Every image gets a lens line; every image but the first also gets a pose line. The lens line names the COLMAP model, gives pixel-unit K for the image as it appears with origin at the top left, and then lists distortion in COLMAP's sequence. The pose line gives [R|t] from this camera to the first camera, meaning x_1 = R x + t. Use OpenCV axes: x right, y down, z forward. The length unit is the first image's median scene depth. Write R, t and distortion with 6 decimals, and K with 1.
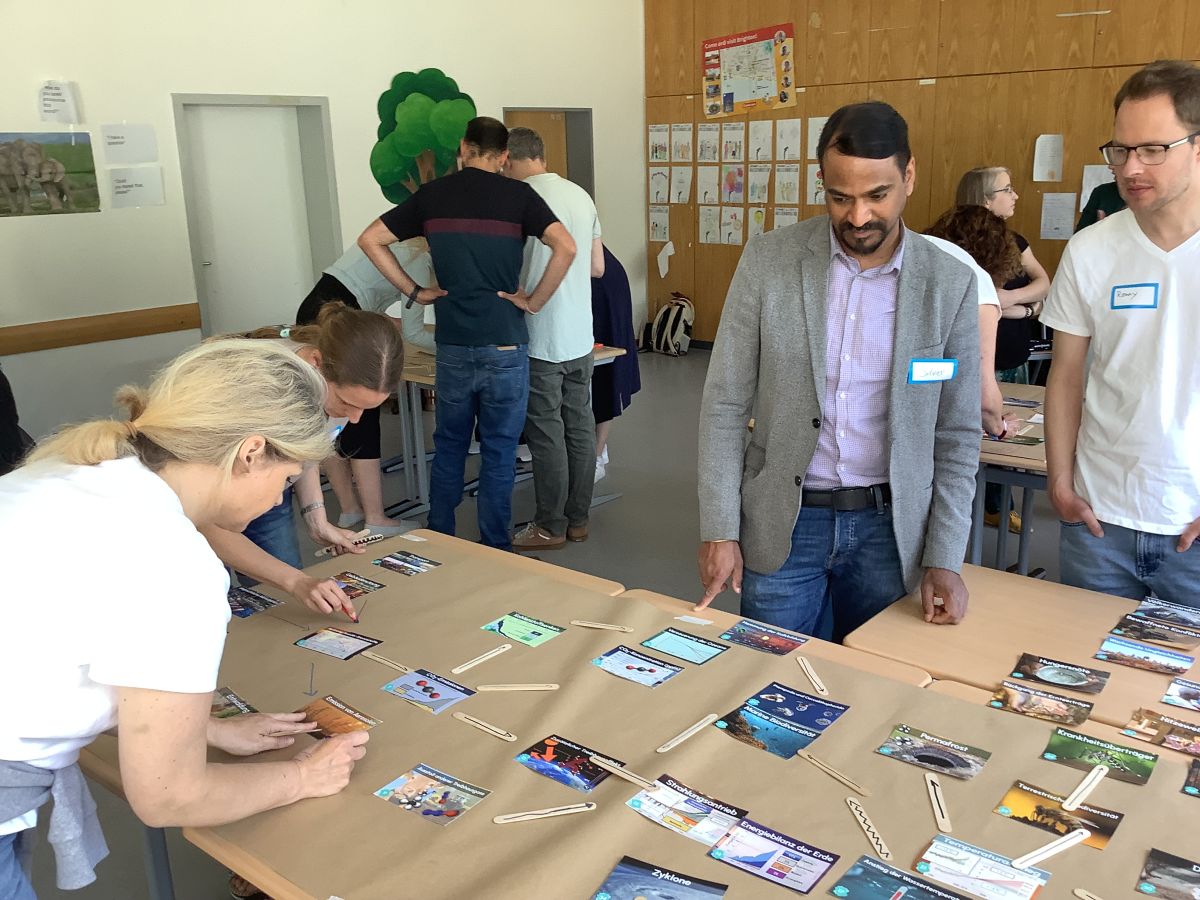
lens RADIAL K [[1089.3, 0, 619.1], [0, 1089.3, 456.3], [0, 0, 1]] dist [0.121113, -0.248864]
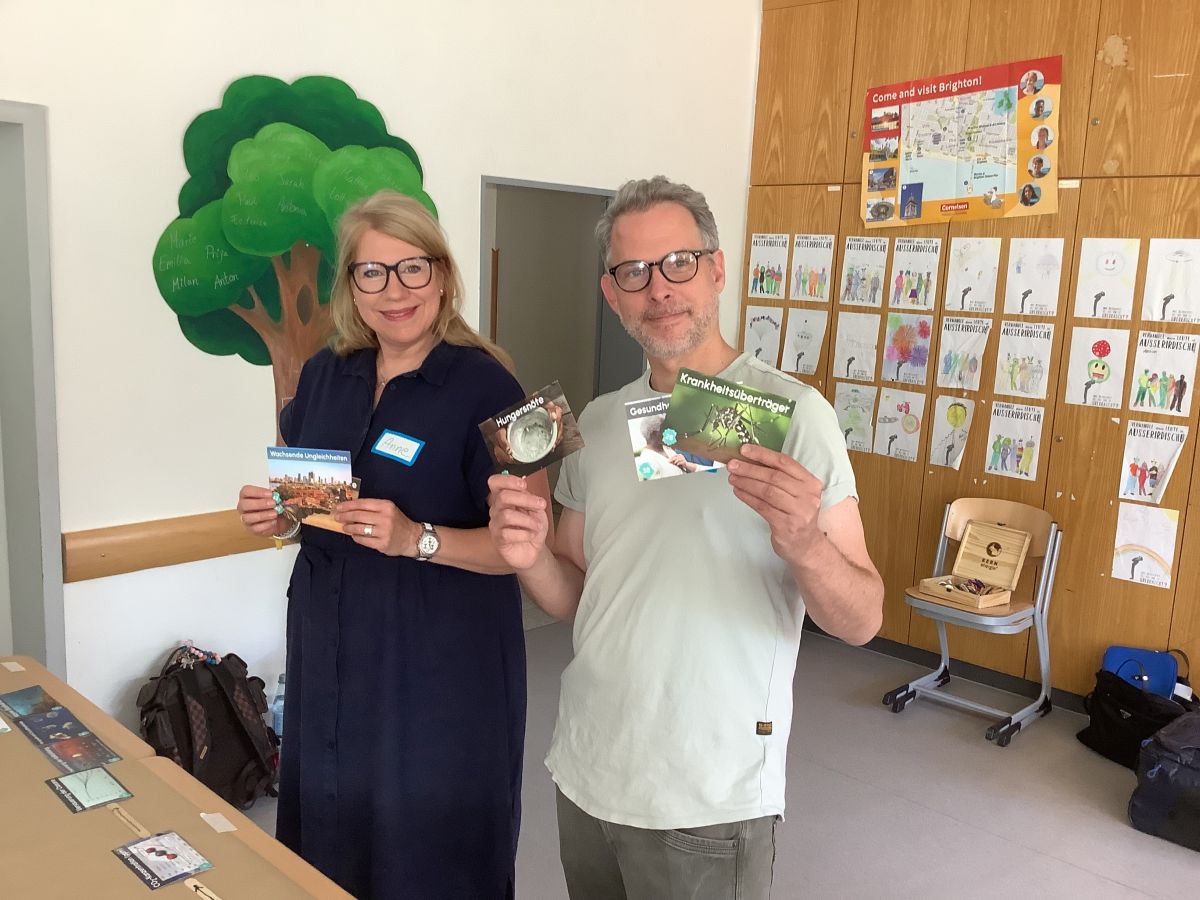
lens RADIAL K [[1089.3, 0, 619.1], [0, 1089.3, 456.3], [0, 0, 1]] dist [0.121113, -0.248864]
pose [[0.996537, 0.076703, -0.032105, -0.015534], [-0.079567, 0.991771, -0.100293, -0.135176], [0.024148, 0.102500, 0.994440, 0.483403]]
